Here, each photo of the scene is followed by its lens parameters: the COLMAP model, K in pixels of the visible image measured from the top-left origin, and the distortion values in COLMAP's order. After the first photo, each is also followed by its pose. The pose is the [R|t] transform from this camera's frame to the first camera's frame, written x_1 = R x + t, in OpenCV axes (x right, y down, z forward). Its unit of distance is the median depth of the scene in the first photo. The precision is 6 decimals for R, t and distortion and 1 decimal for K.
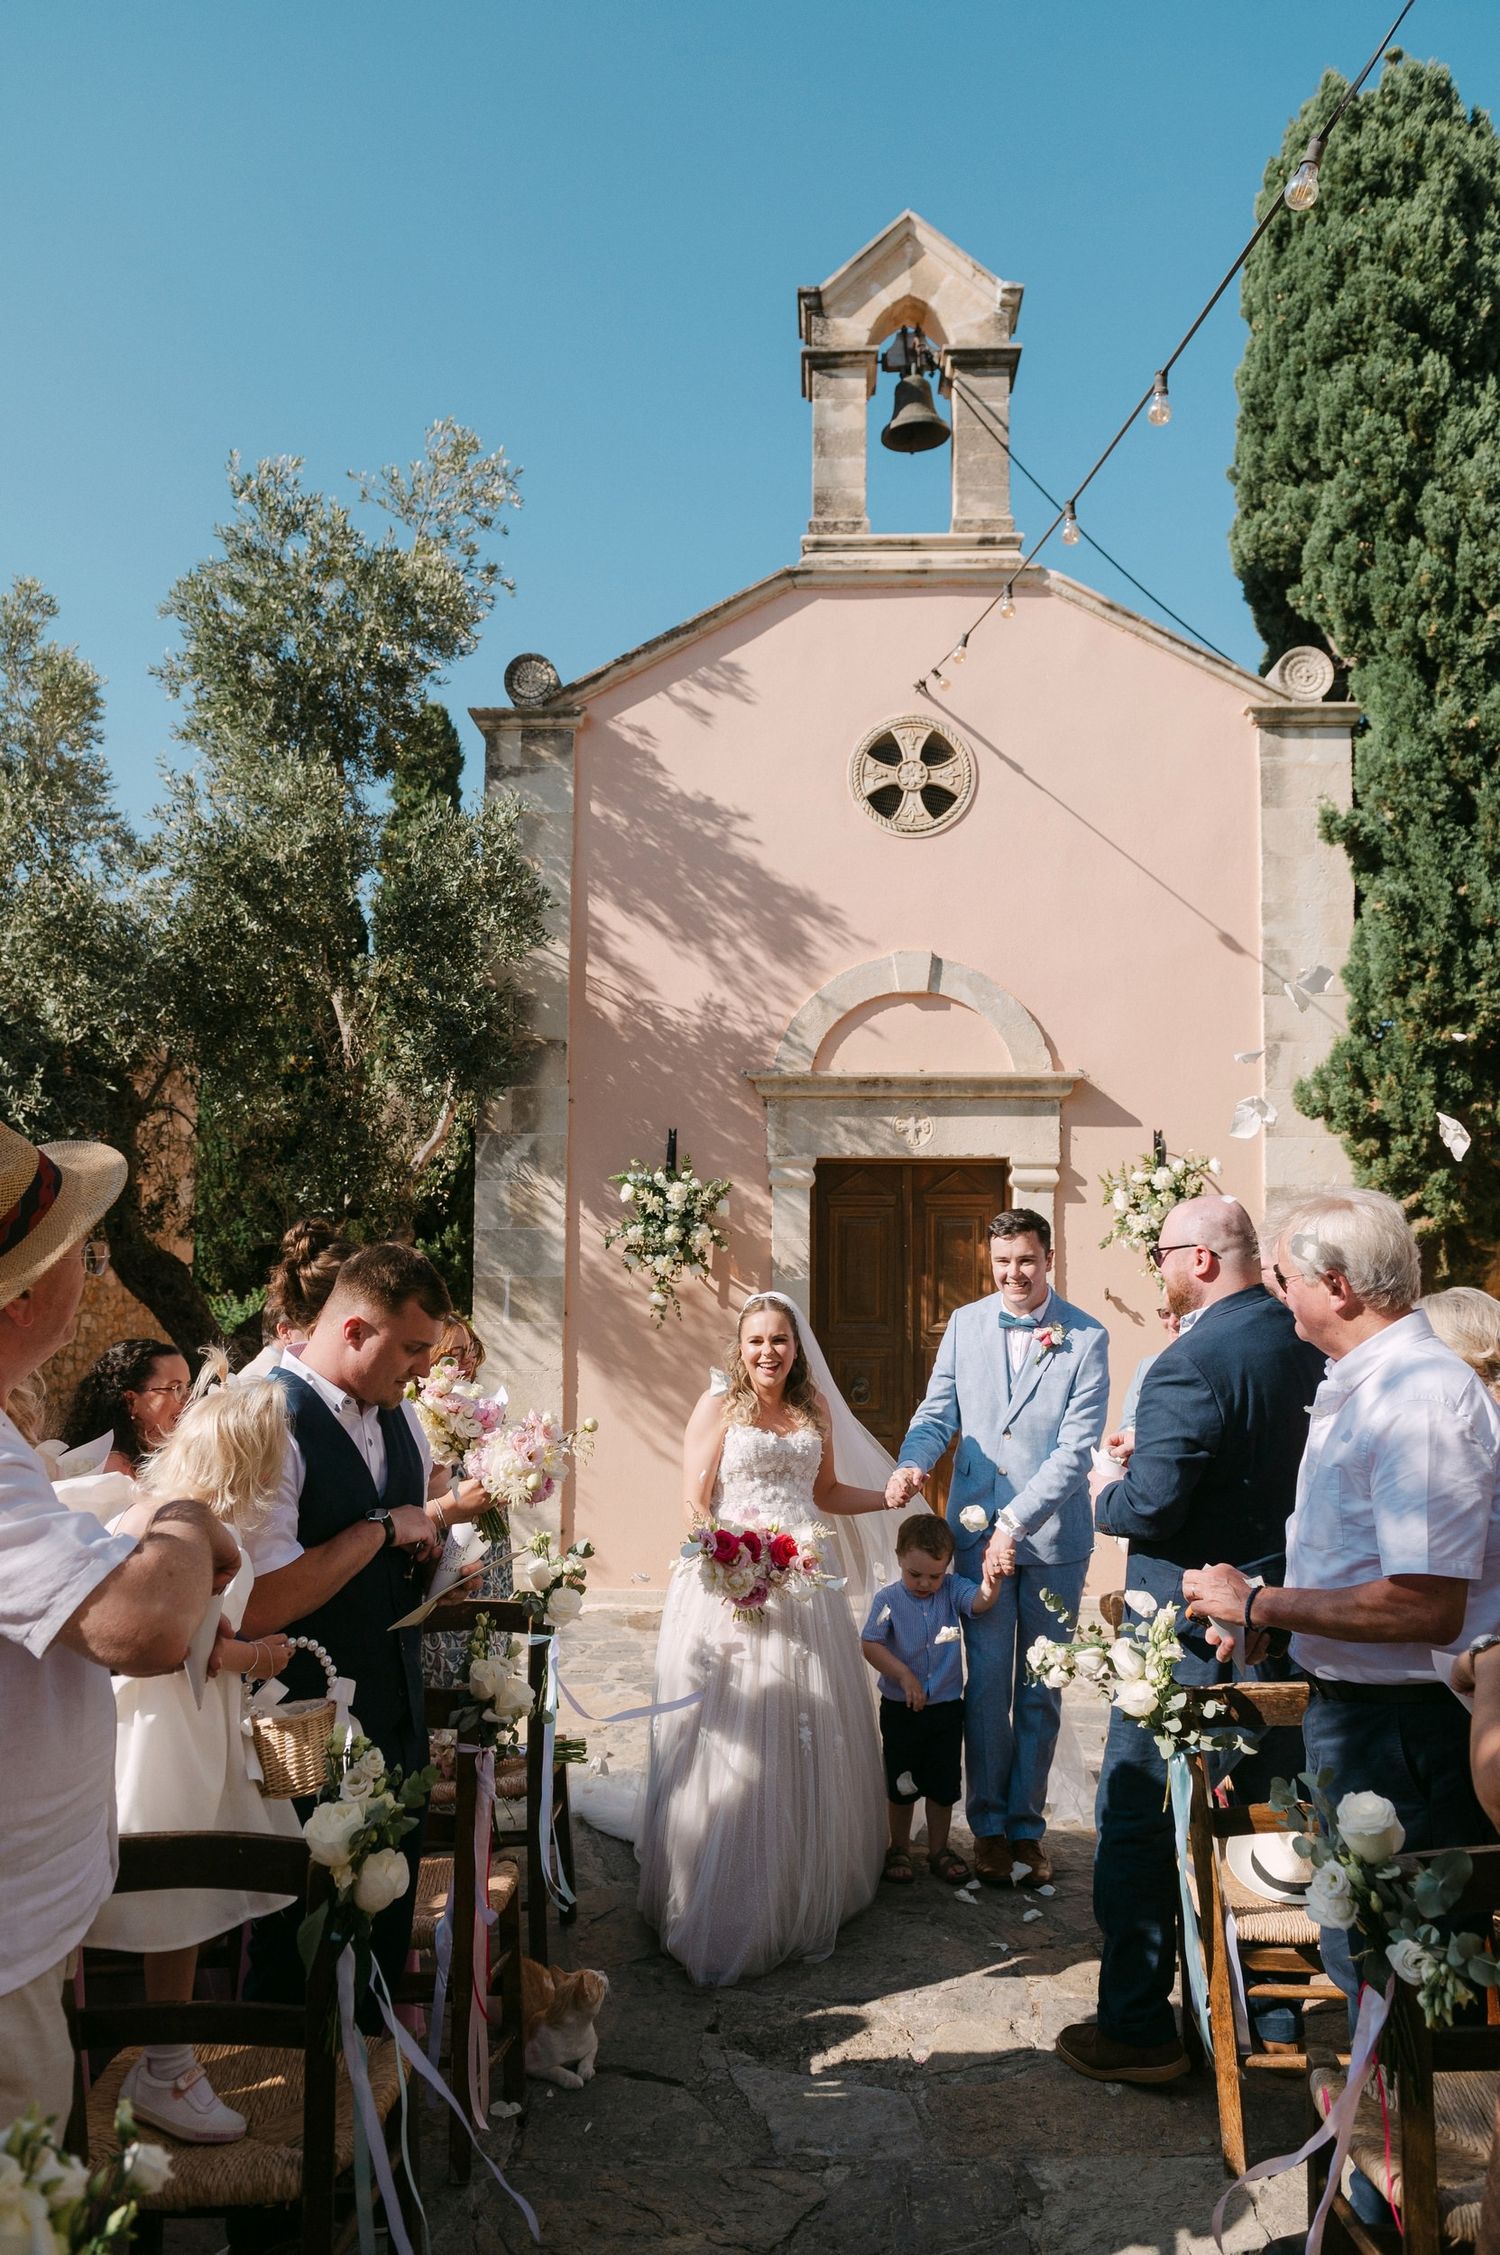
lens RADIAL K [[1580.6, 0, 743.7], [0, 1580.6, 1122.0], [0, 0, 1]] dist [-0.008807, -0.015329]
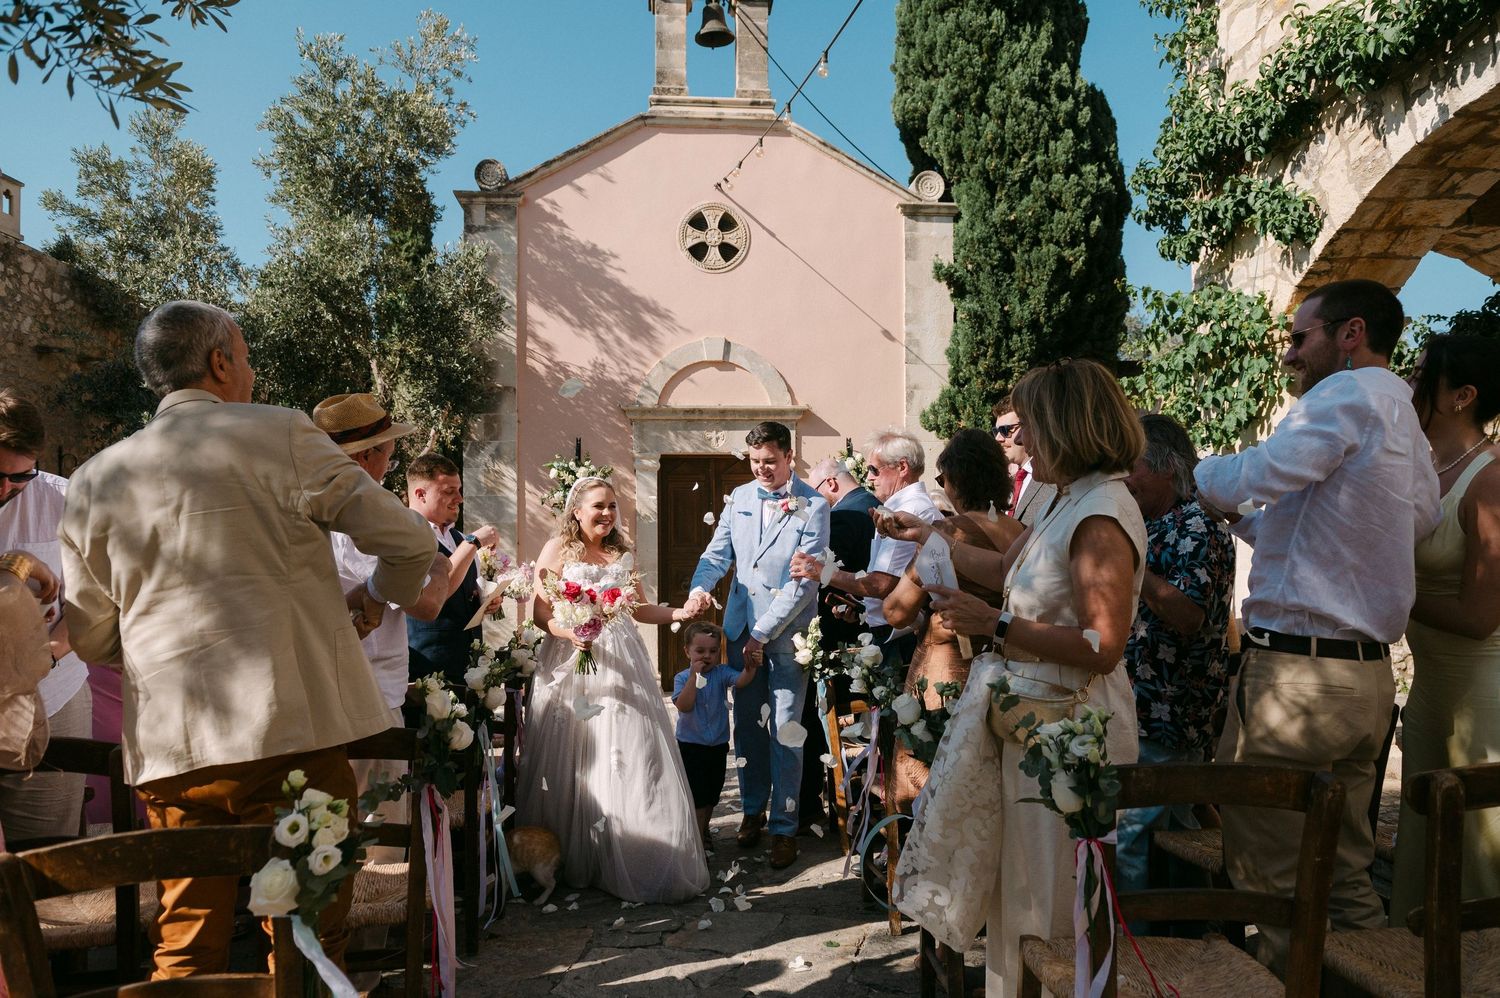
lens RADIAL K [[1035.4, 0, 757.4], [0, 1035.4, 507.5], [0, 0, 1]] dist [-0.006392, -0.016702]
pose [[0.990138, -0.010894, 0.139672, -0.009686], [0.003227, 0.998481, 0.055000, 0.019162], [-0.140059, -0.054007, 0.988669, -0.169578]]
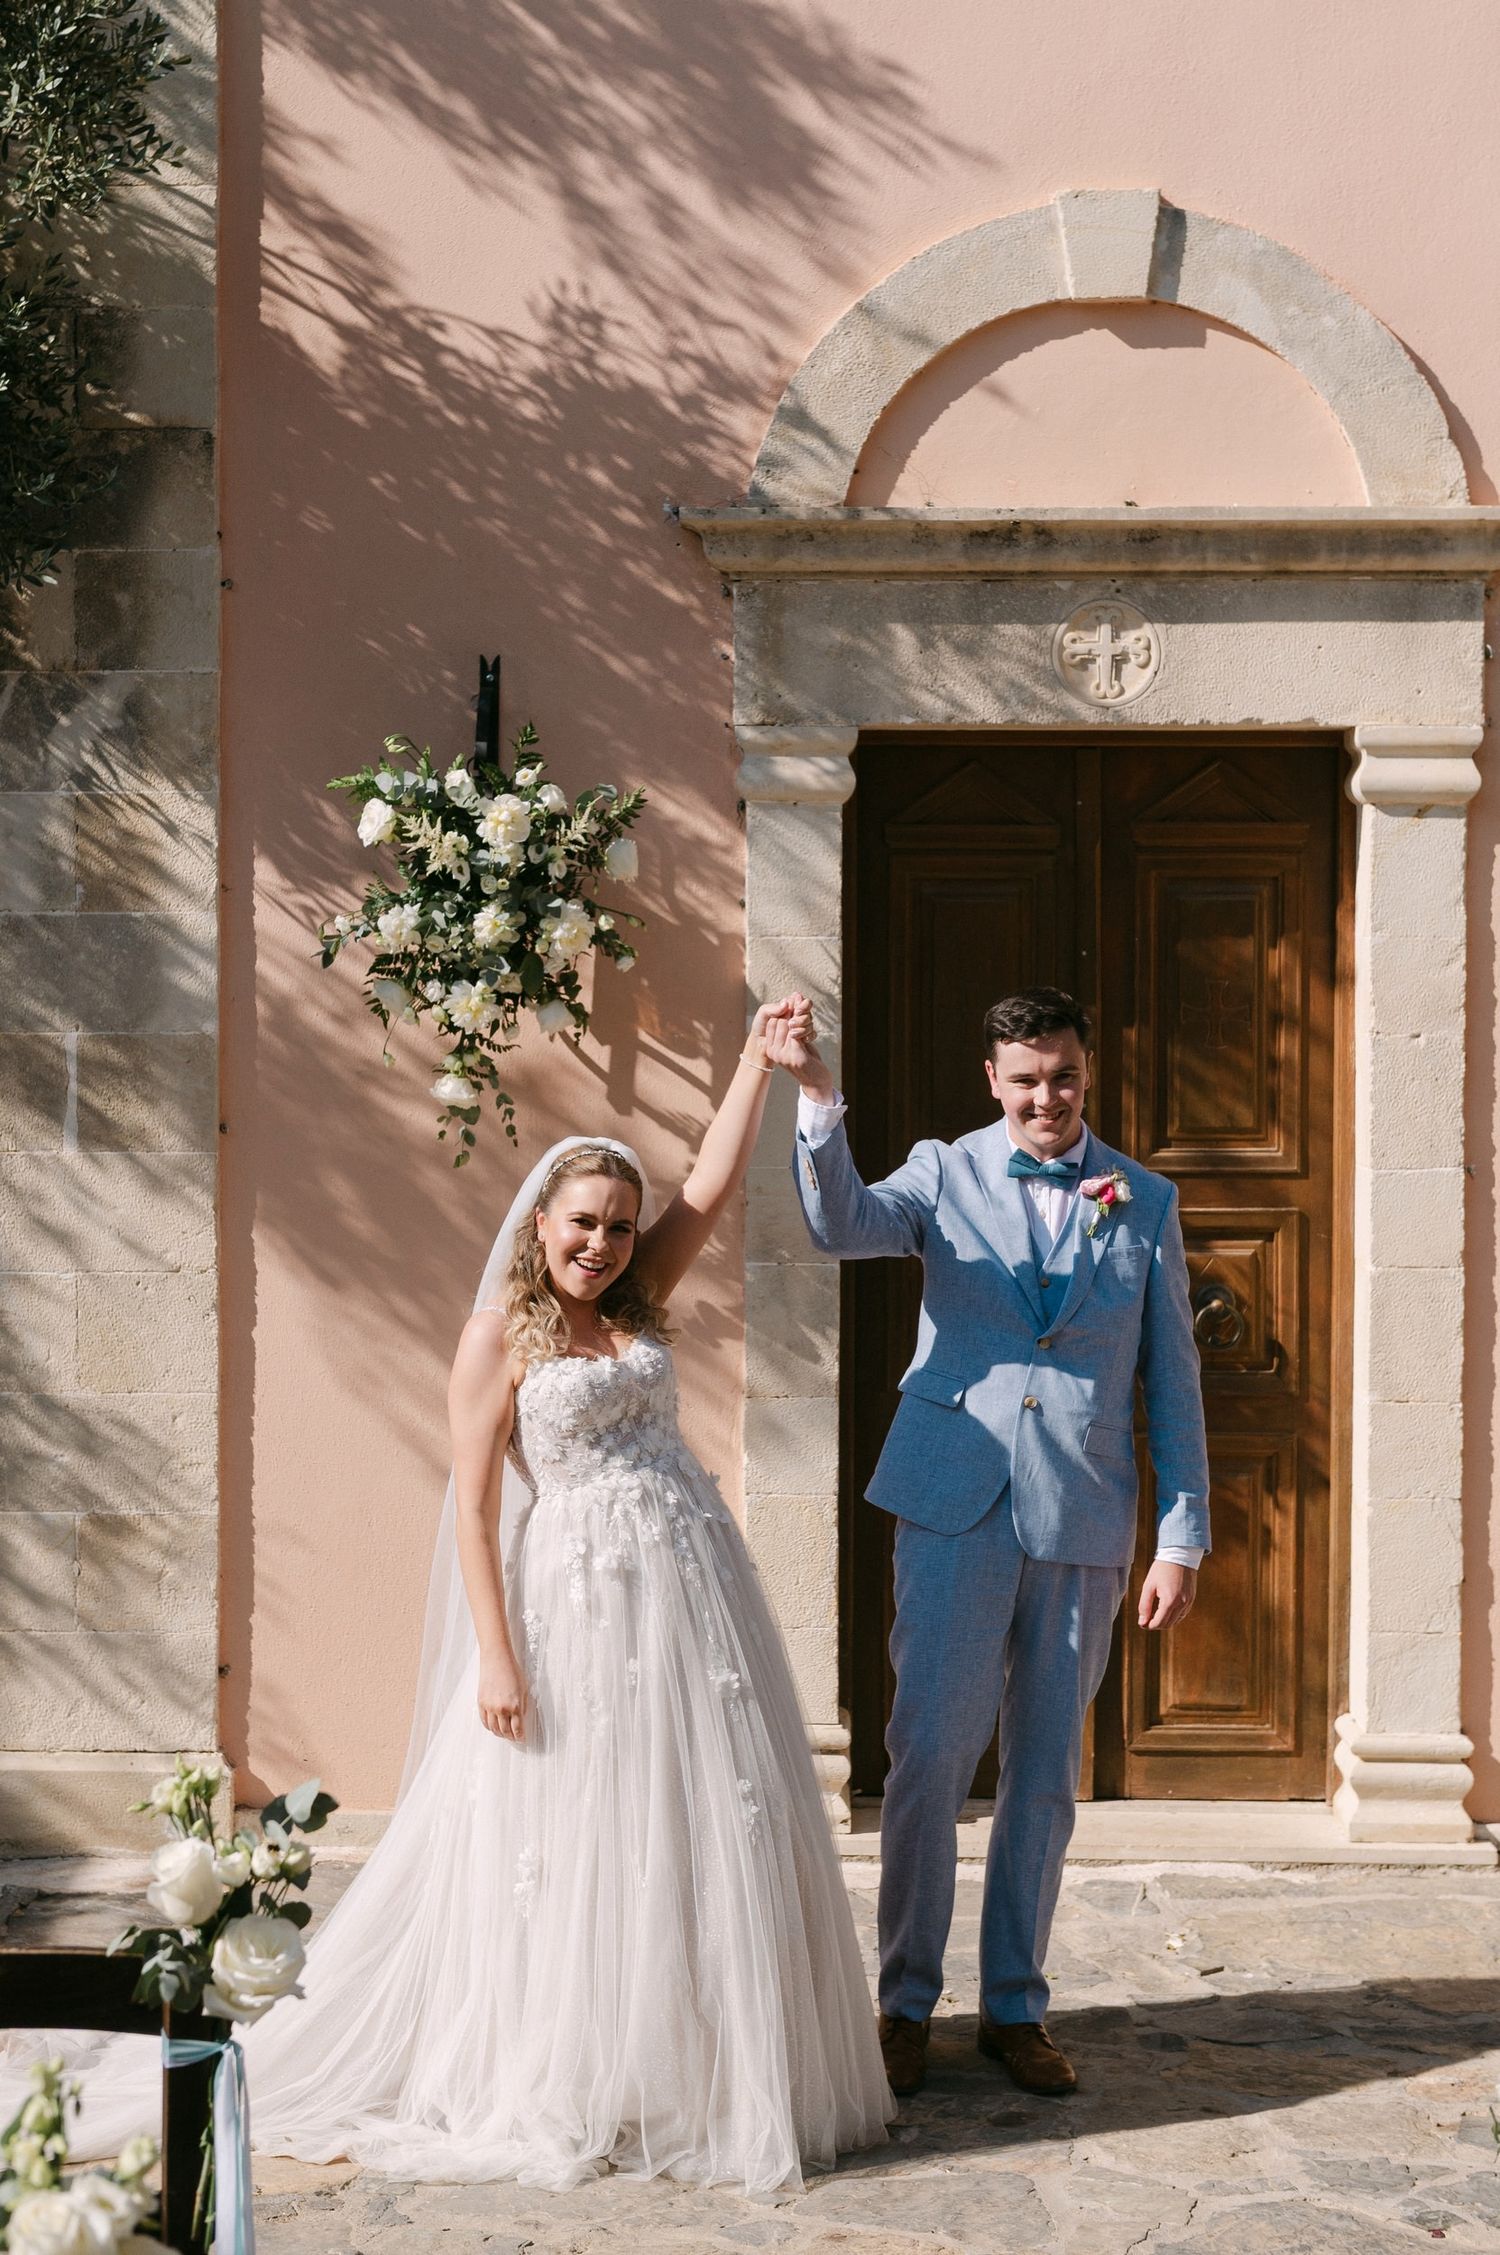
lens RADIAL K [[3639.1, 0, 665.5], [0, 3639.1, 1045.6], [0, 0, 1]] dist [0.007401, 0.001030]
pose [[0.999827, -0.004621, 0.018014, -0.018232], [0.002587, 0.993777, 0.111359, -0.000212], [-0.018417, -0.111293, 0.993617, 0.099809]]
